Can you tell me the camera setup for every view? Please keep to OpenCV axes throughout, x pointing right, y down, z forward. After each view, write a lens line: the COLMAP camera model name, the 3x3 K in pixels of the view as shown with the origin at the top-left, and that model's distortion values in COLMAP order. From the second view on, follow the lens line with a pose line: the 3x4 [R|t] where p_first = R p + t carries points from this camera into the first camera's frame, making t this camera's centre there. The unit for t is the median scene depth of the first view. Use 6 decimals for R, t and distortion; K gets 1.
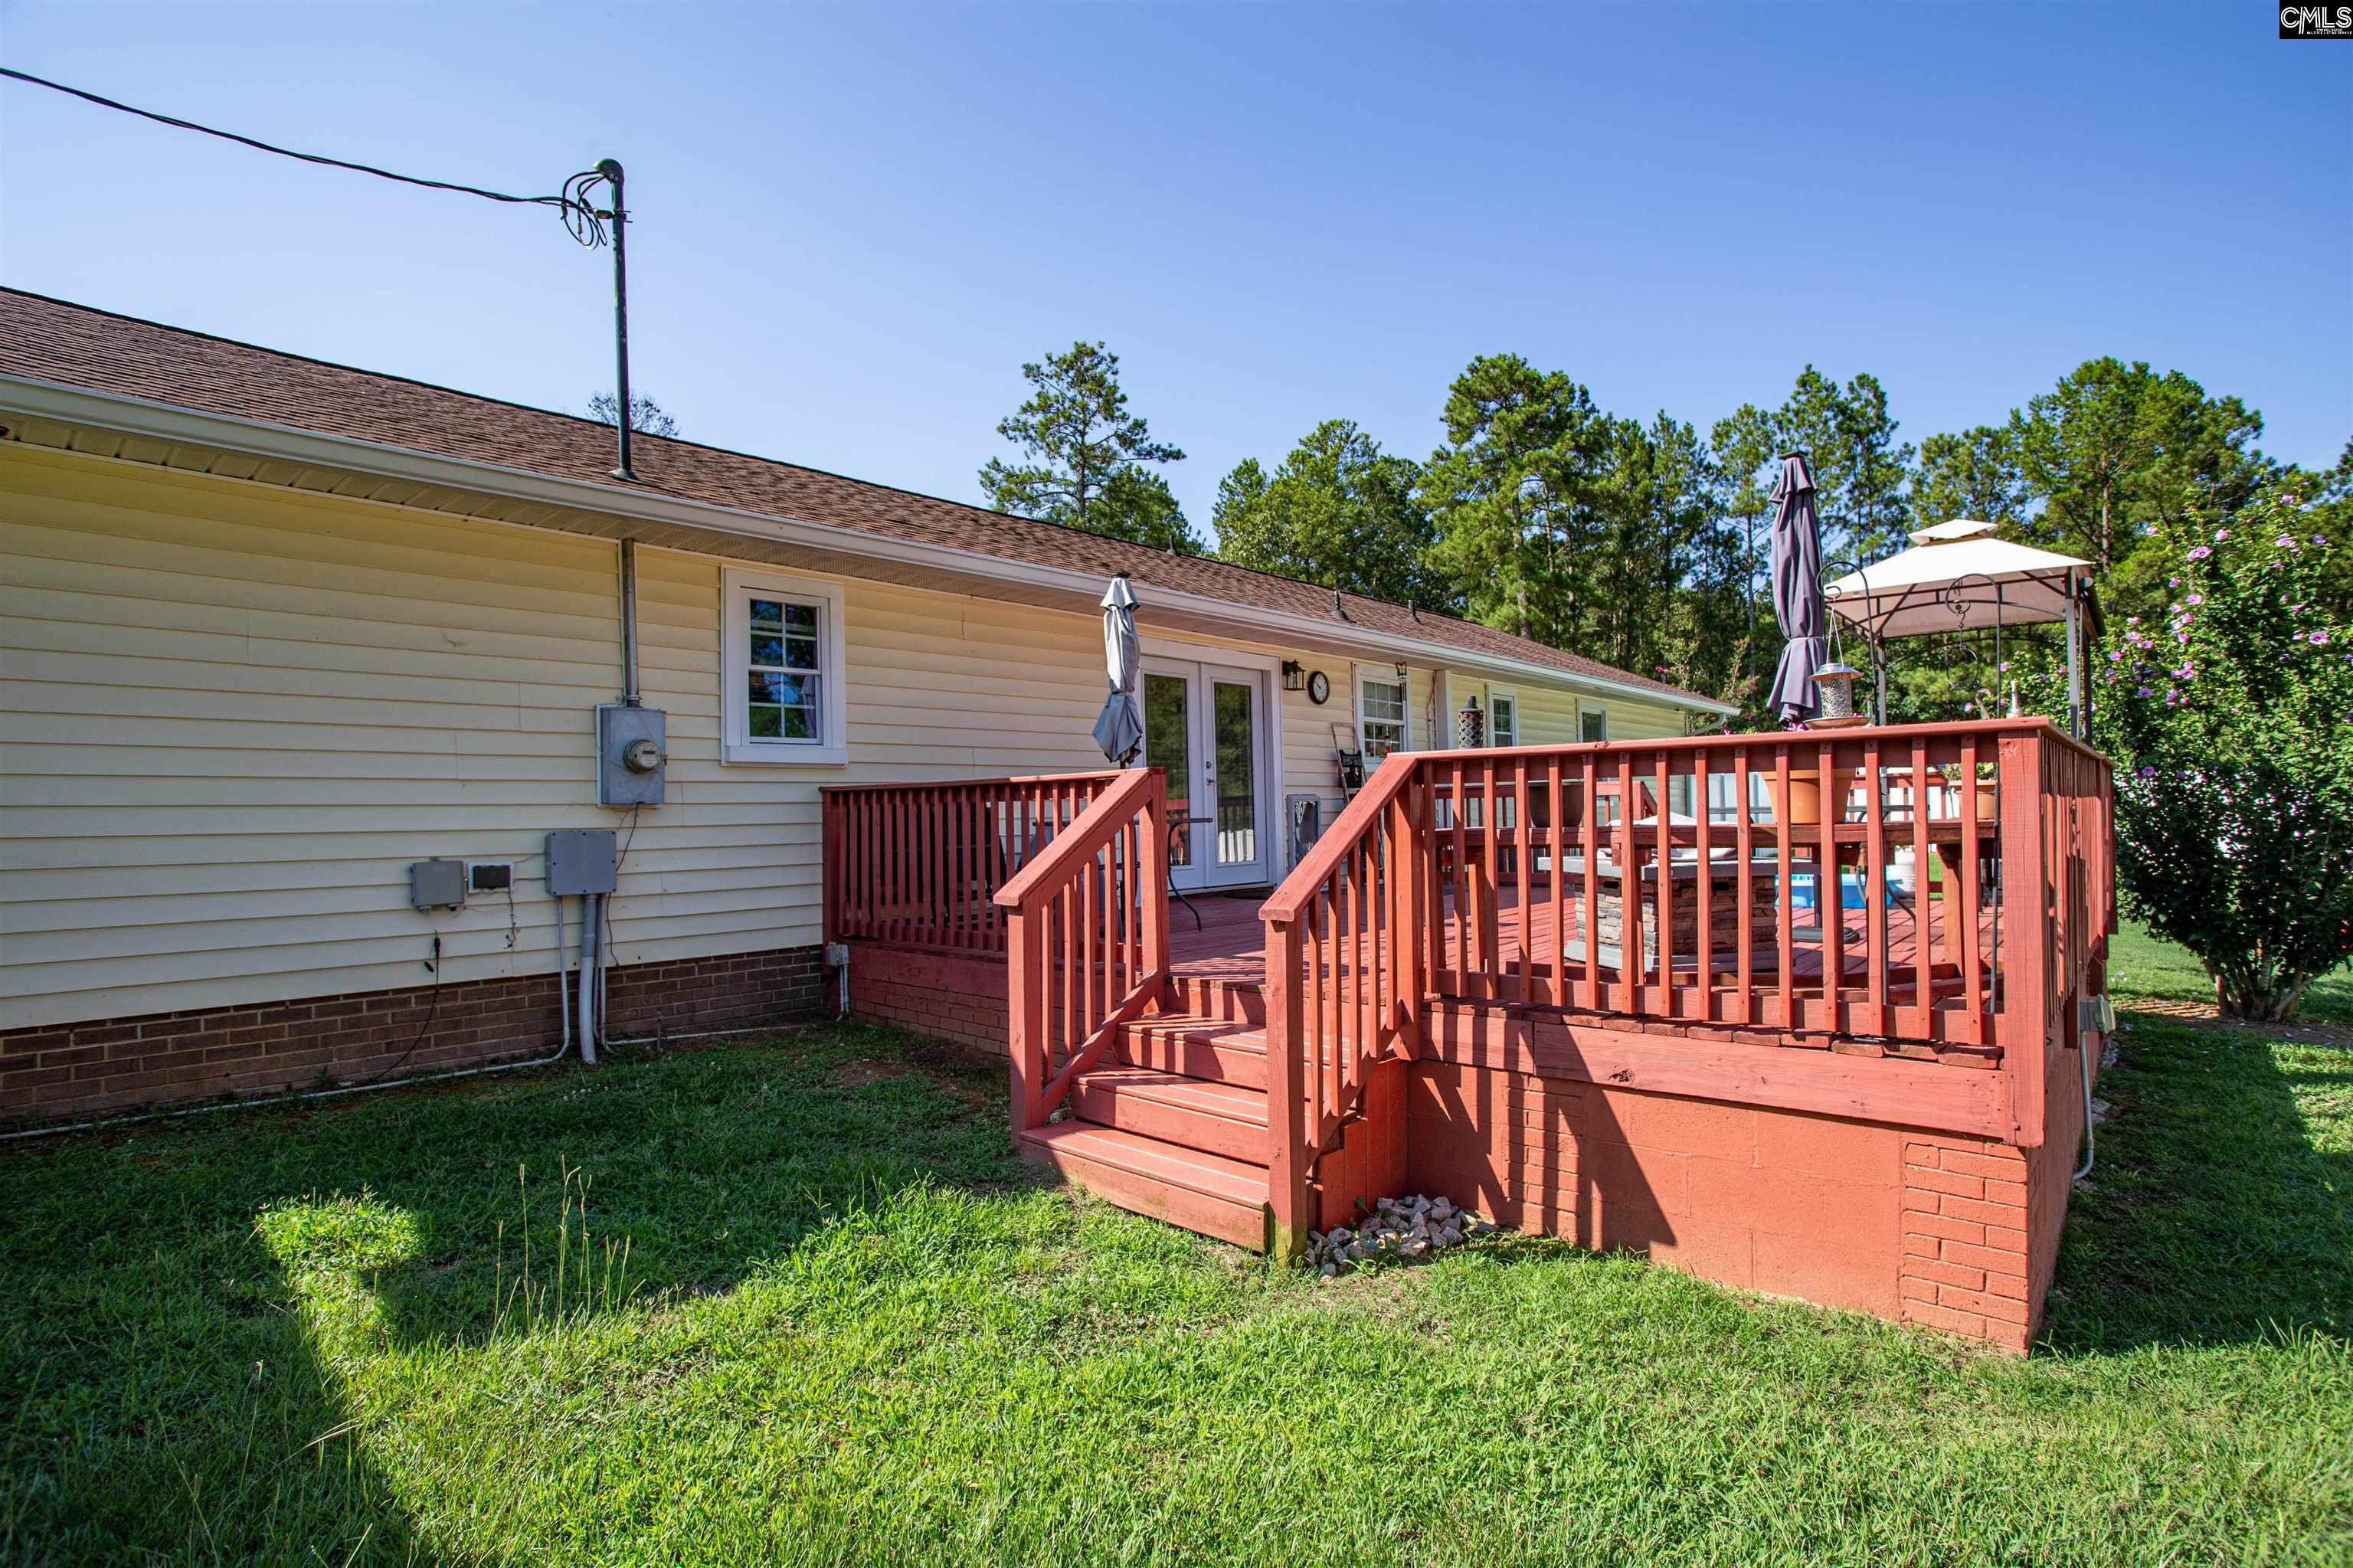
lens RADIAL K [[1163.9, 0, 1201.1], [0, 1163.9, 784.2], [0, 0, 1]] dist [-0.065877, 0.028693]
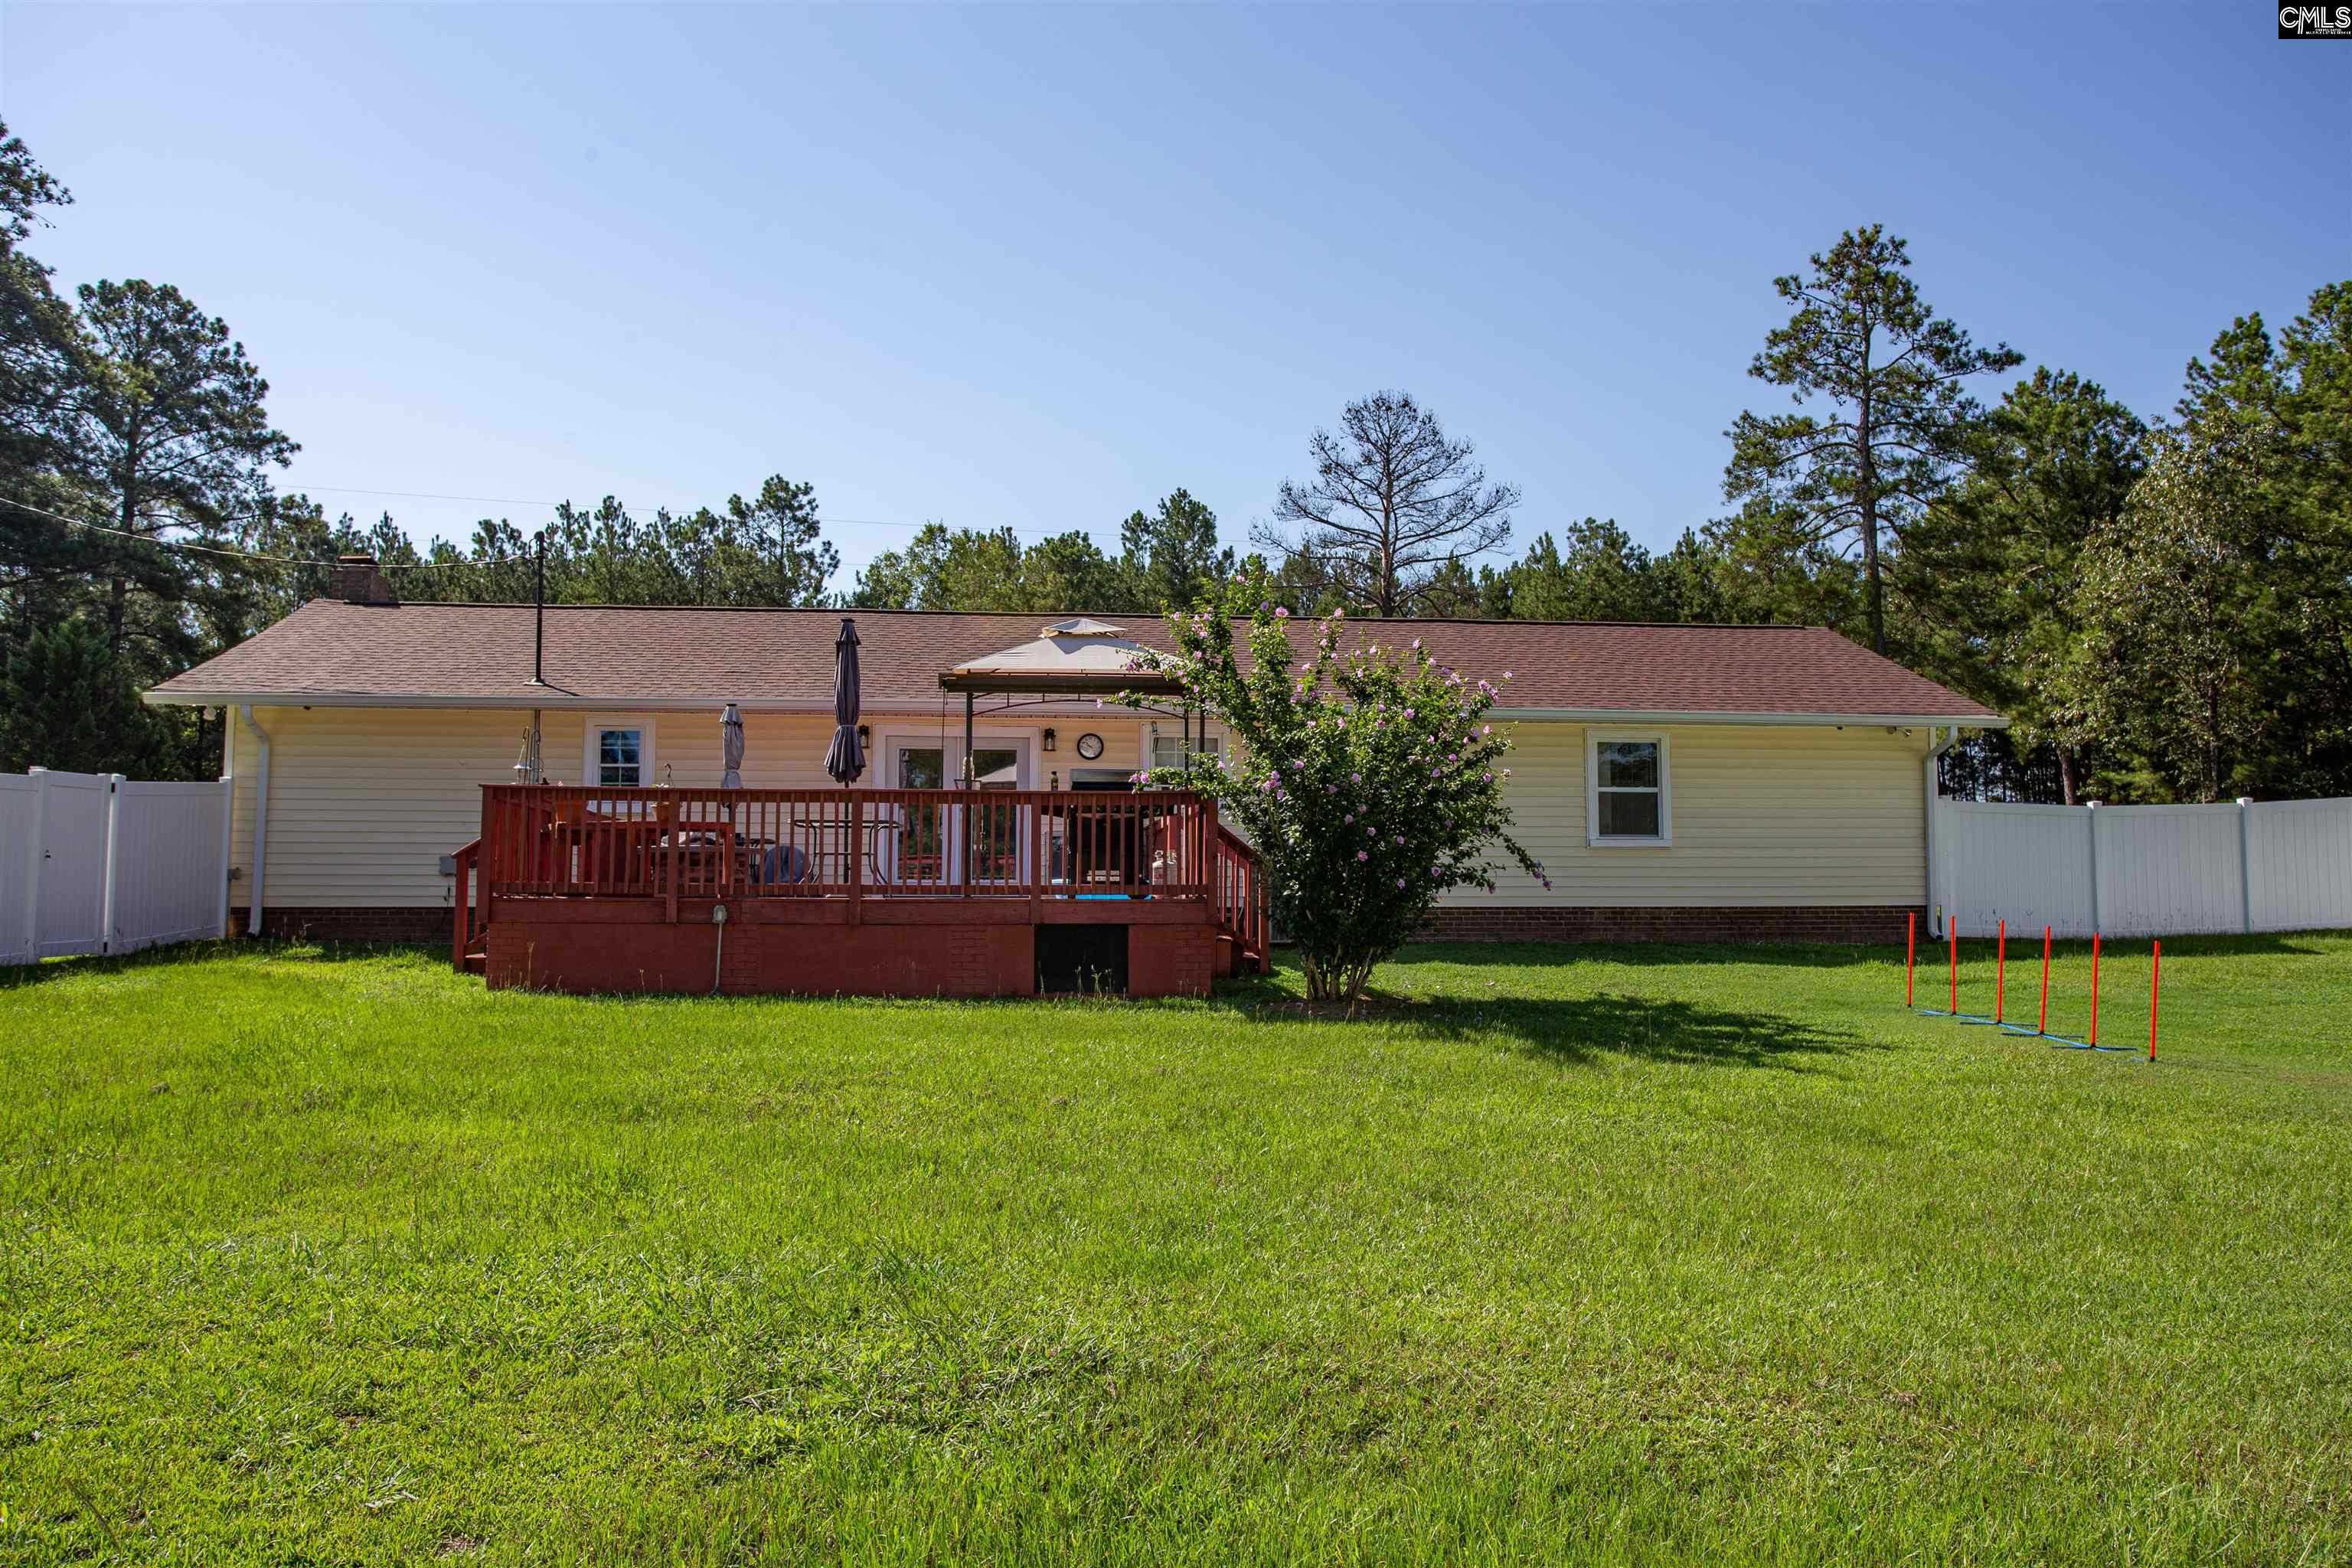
lens RADIAL K [[1743.7, 0, 1176.0], [0, 1743.7, 784.0], [0, 0, 1]] dist [-0.043773, 0.079089]
pose [[0.730957, -0.033643, -0.681594, 1.483662], [0.003193, 0.998942, -0.045883, 0.045105], [0.682416, 0.031363, 0.730291, -0.321042]]
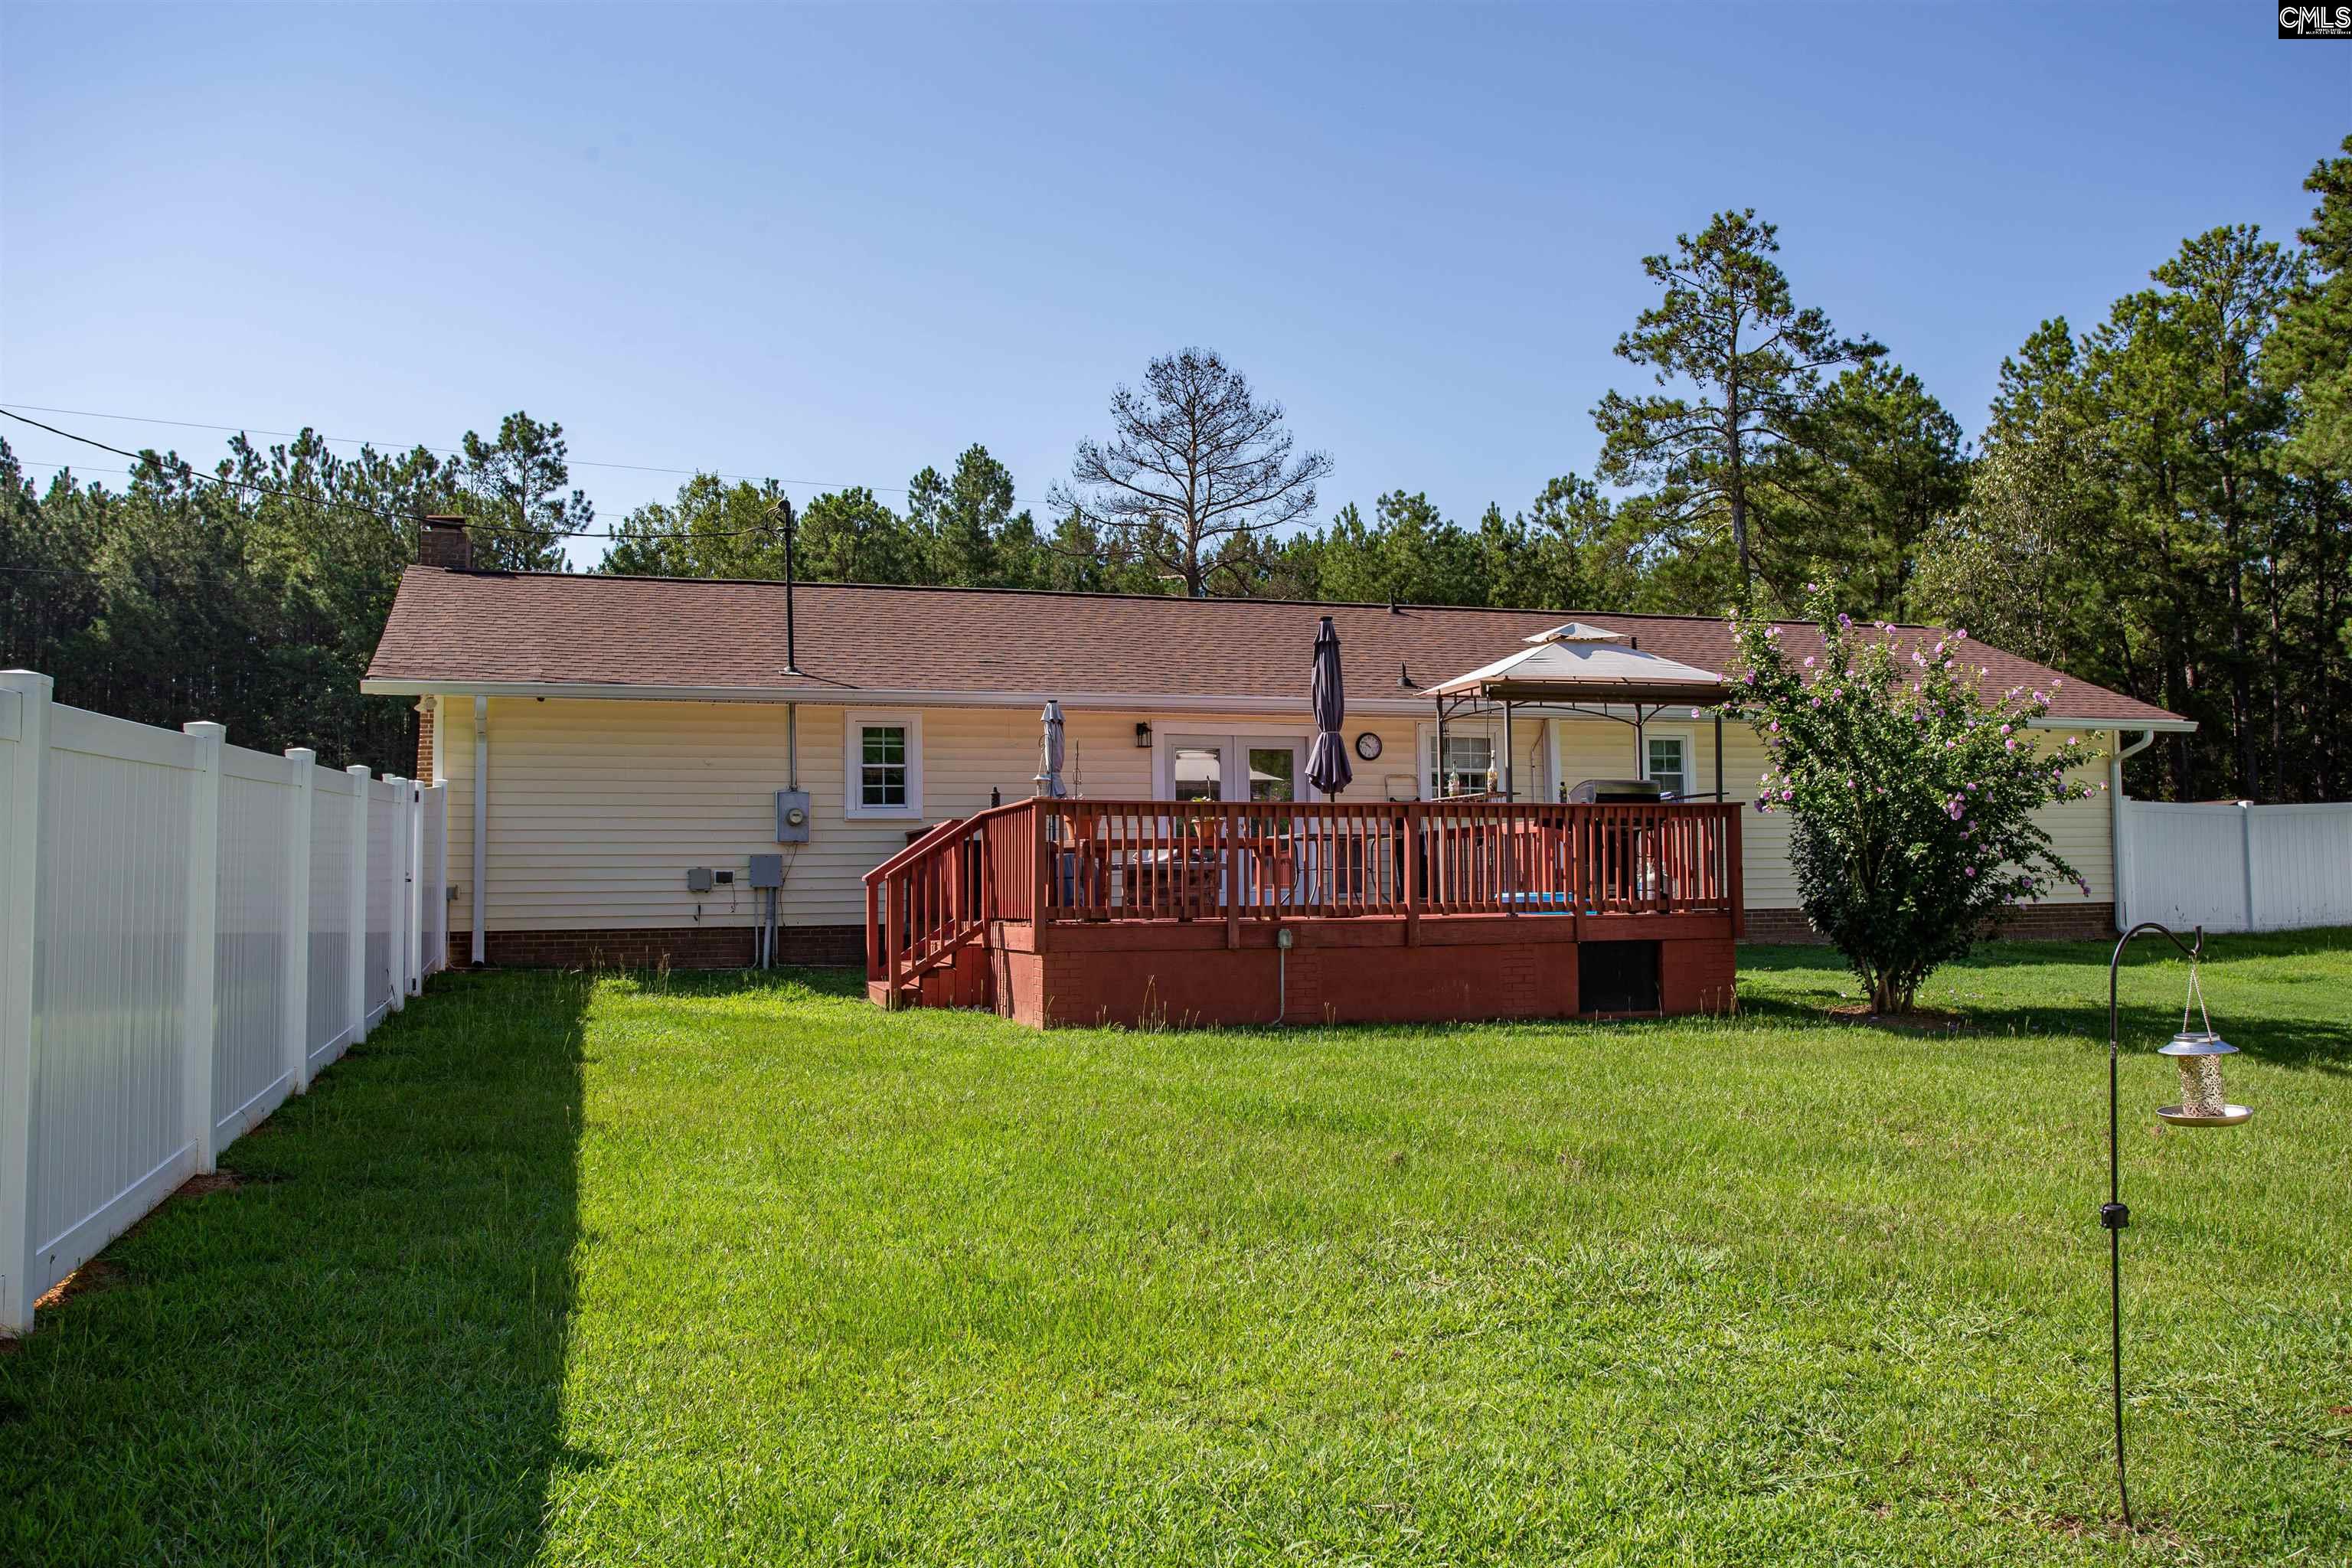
lens RADIAL K [[1880.7, 0, 1176.0], [0, 1880.7, 784.0], [0, 0, 1]] dist [-0.012001, -0.000906]
pose [[0.854784, -0.024525, -0.518404, 0.948484], [0.009462, 0.999453, -0.031682, 0.014738], [0.518898, 0.022176, 0.854549, -0.763708]]
